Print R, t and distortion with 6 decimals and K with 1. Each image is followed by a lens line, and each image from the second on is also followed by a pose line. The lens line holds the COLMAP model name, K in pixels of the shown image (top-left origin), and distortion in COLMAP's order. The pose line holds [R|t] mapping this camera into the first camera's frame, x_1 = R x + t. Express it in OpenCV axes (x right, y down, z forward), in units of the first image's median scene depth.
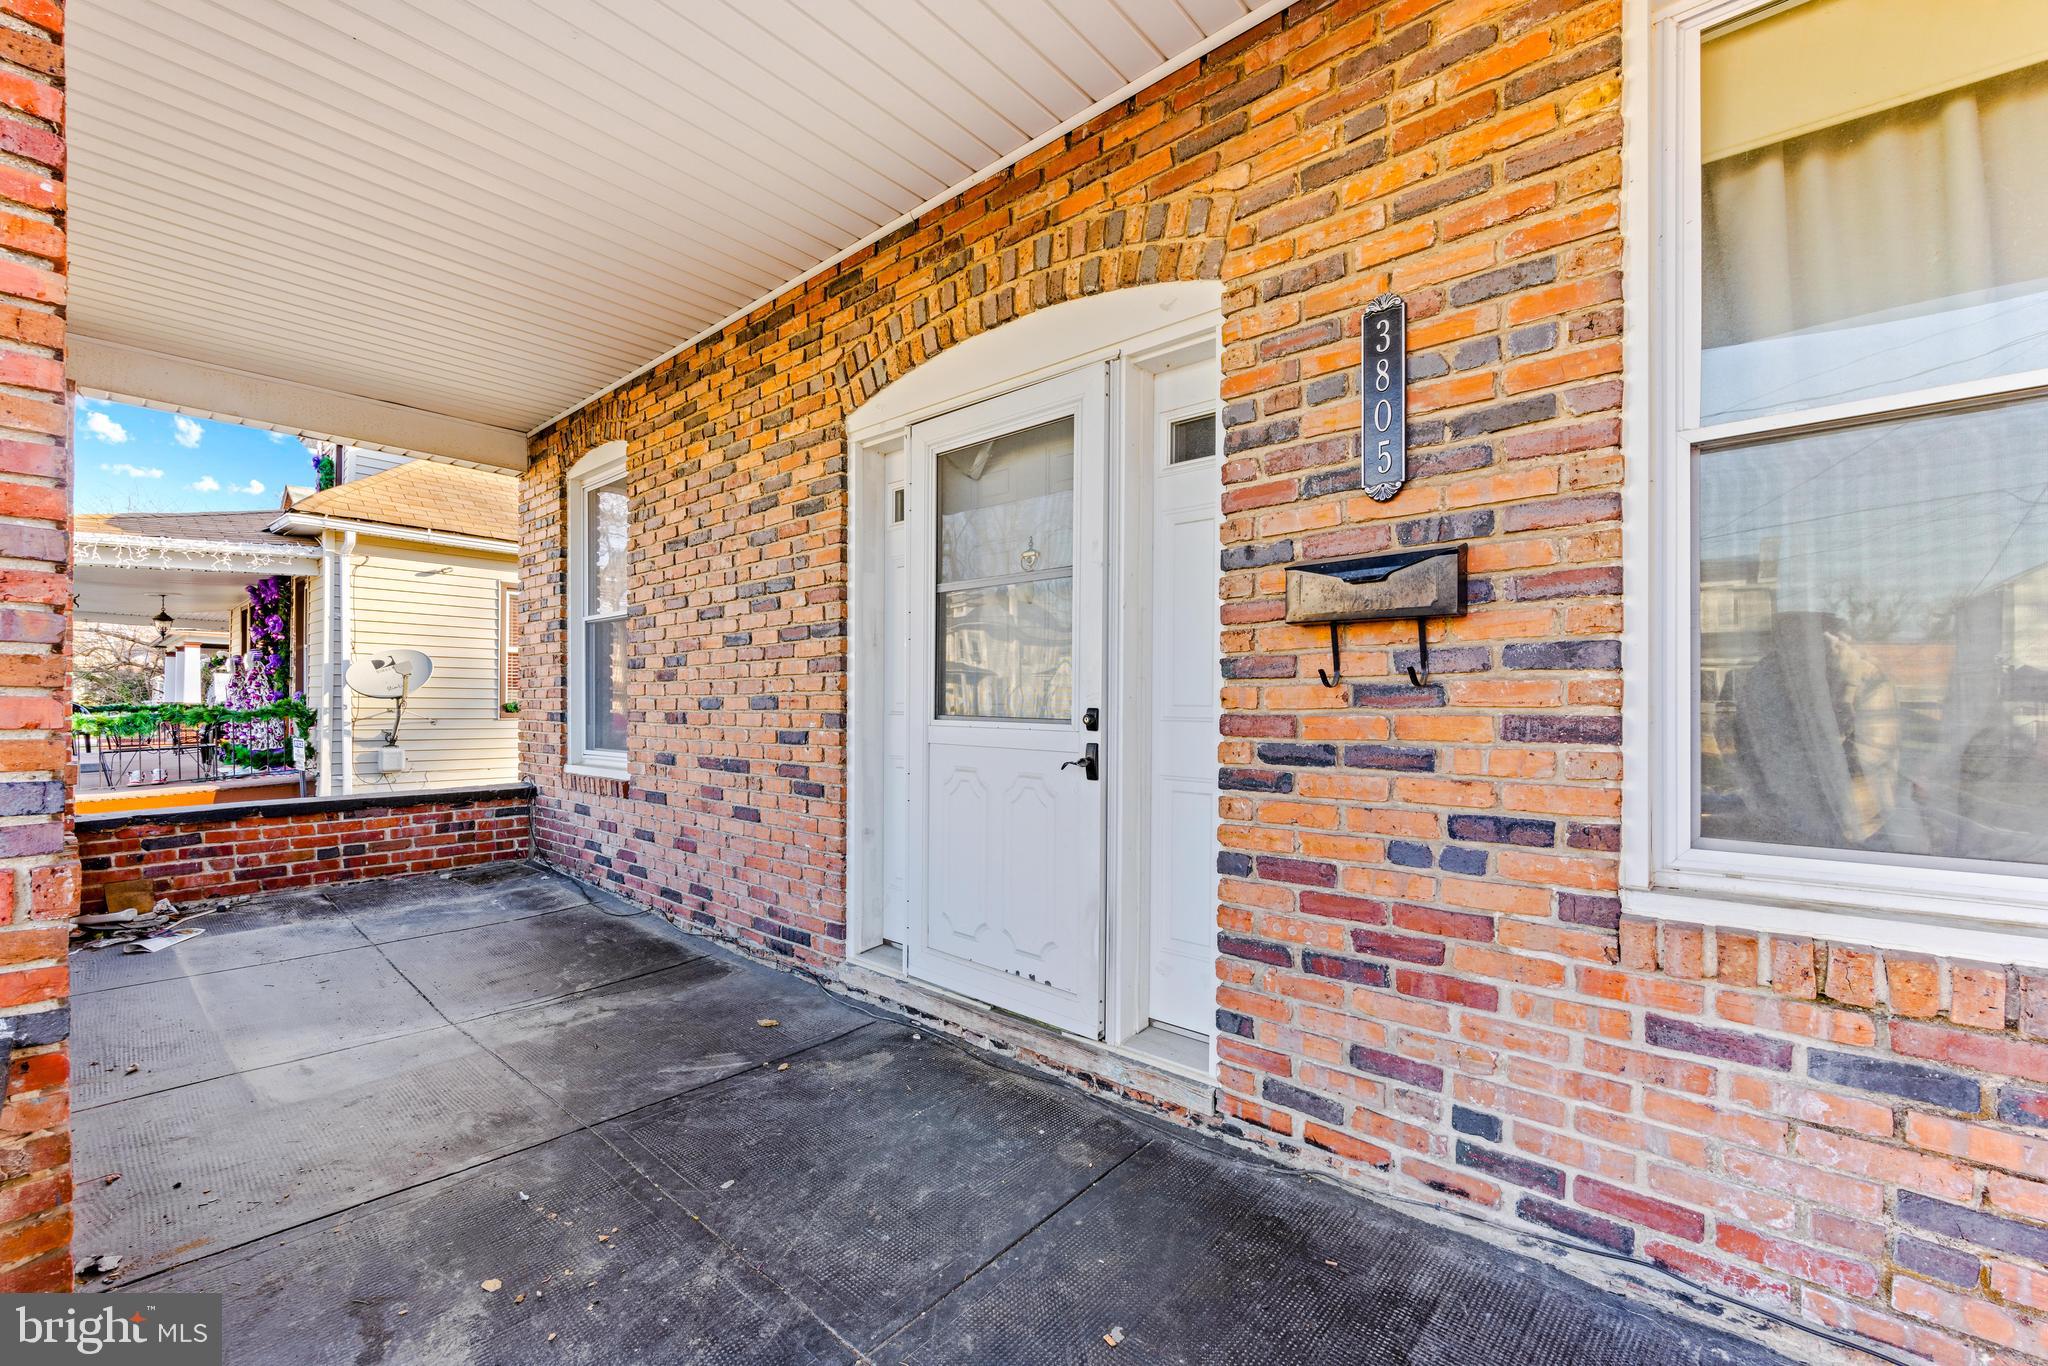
lens RADIAL K [[839.0, 0, 1031.4], [0, 839.0, 712.2], [0, 0, 1]] dist [-0.001970, -0.000193]
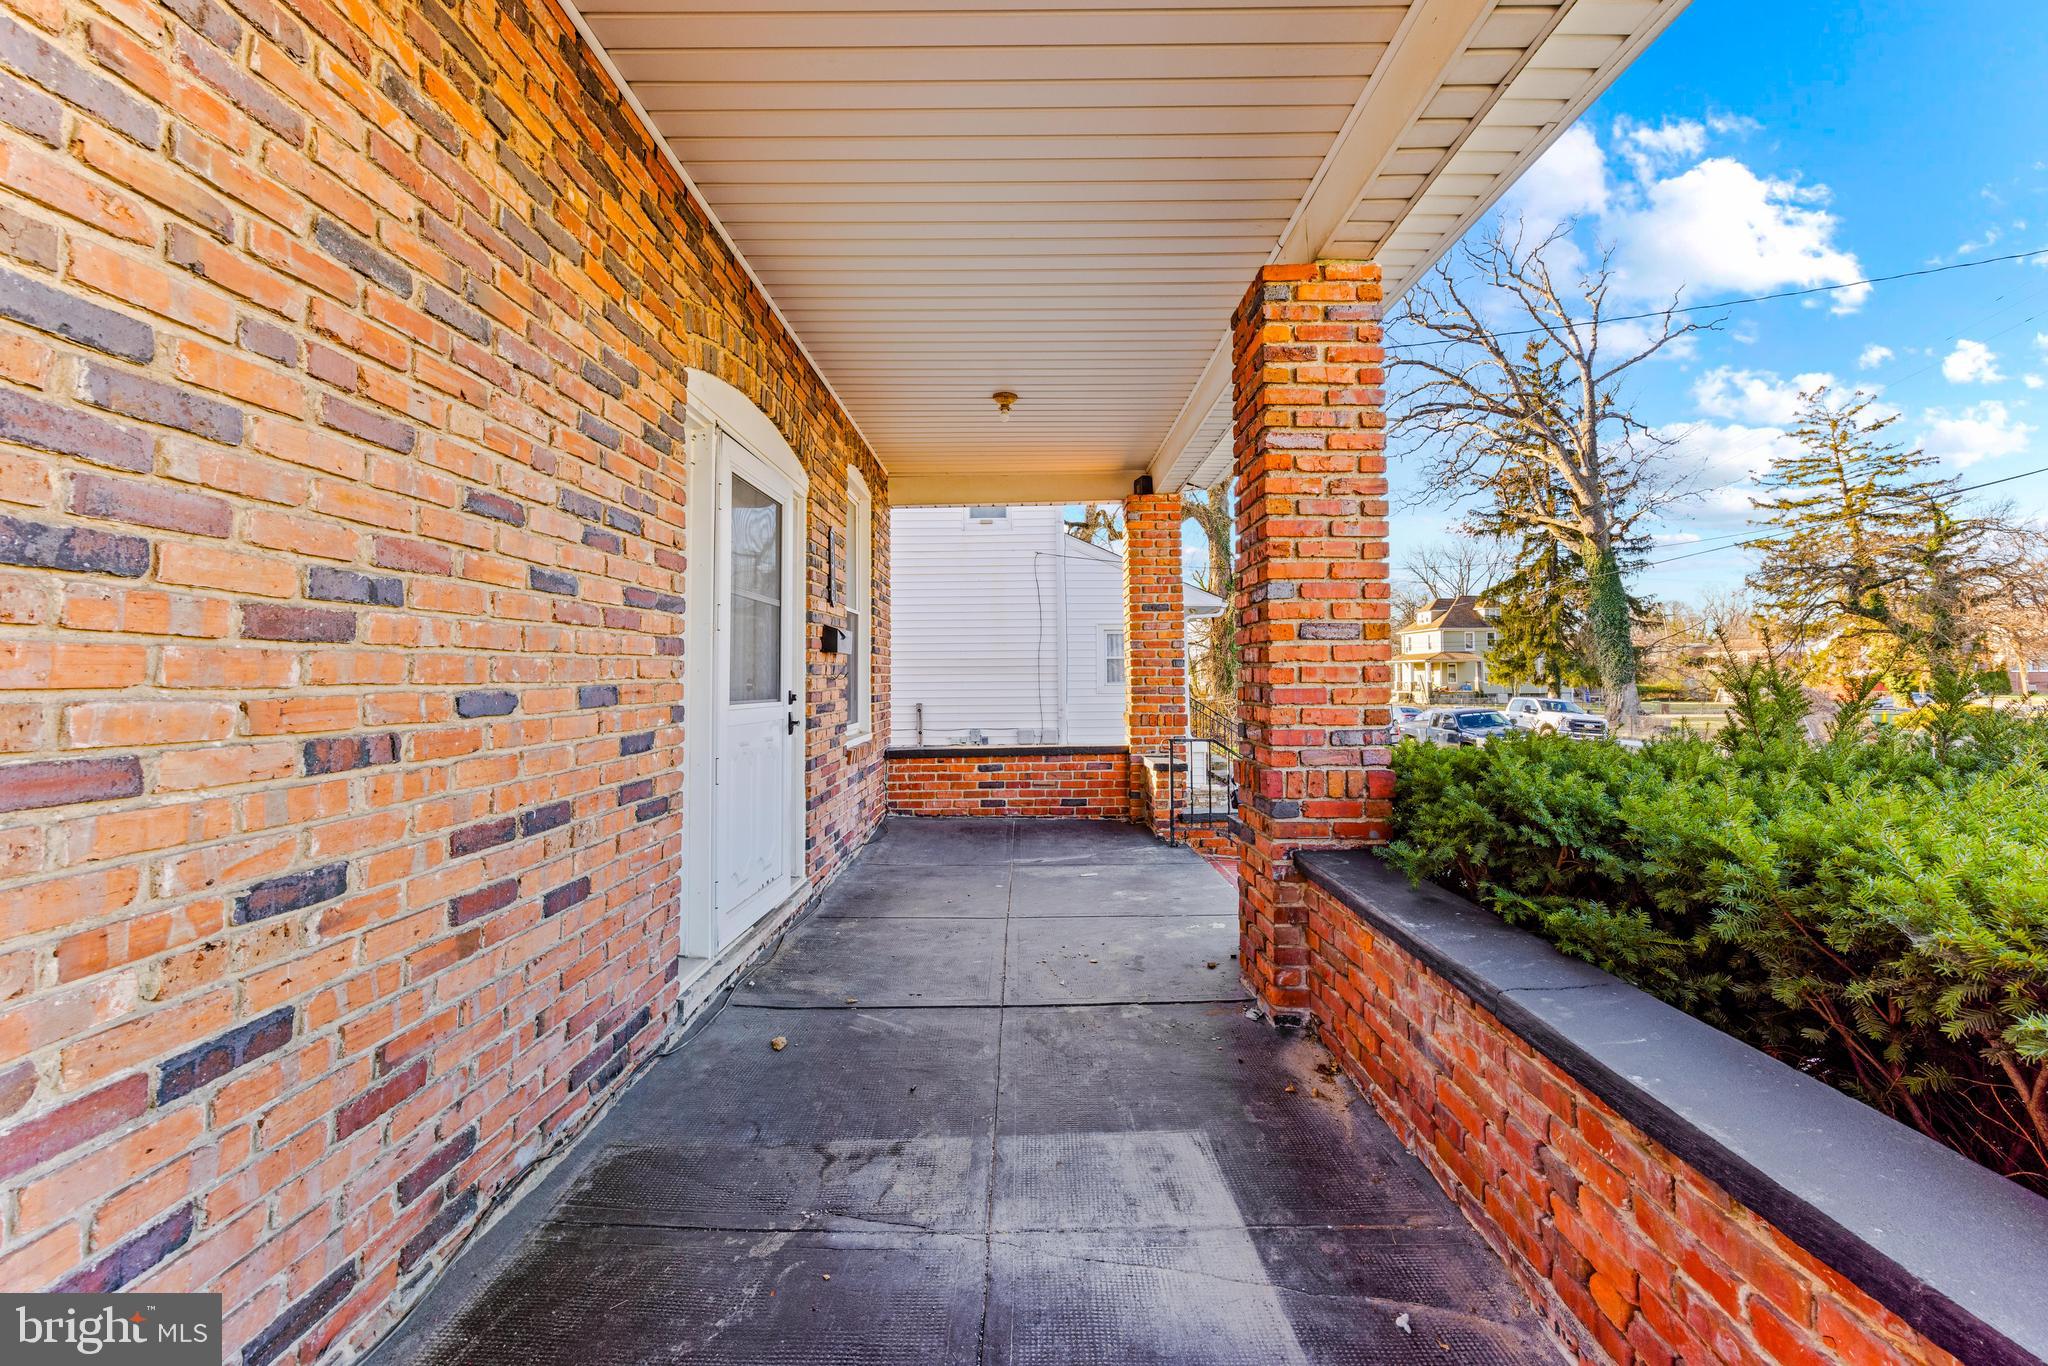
lens RADIAL K [[821.4, 0, 1025.7], [0, 821.4, 678.2], [0, 0, 1]] dist [-0.003259, -0.000308]
pose [[-0.652703, -0.000078, 0.757614, -1.010214], [0.011467, 0.999884, 0.009981, -0.027759], [-0.757527, 0.015202, -0.652626, 1.189240]]
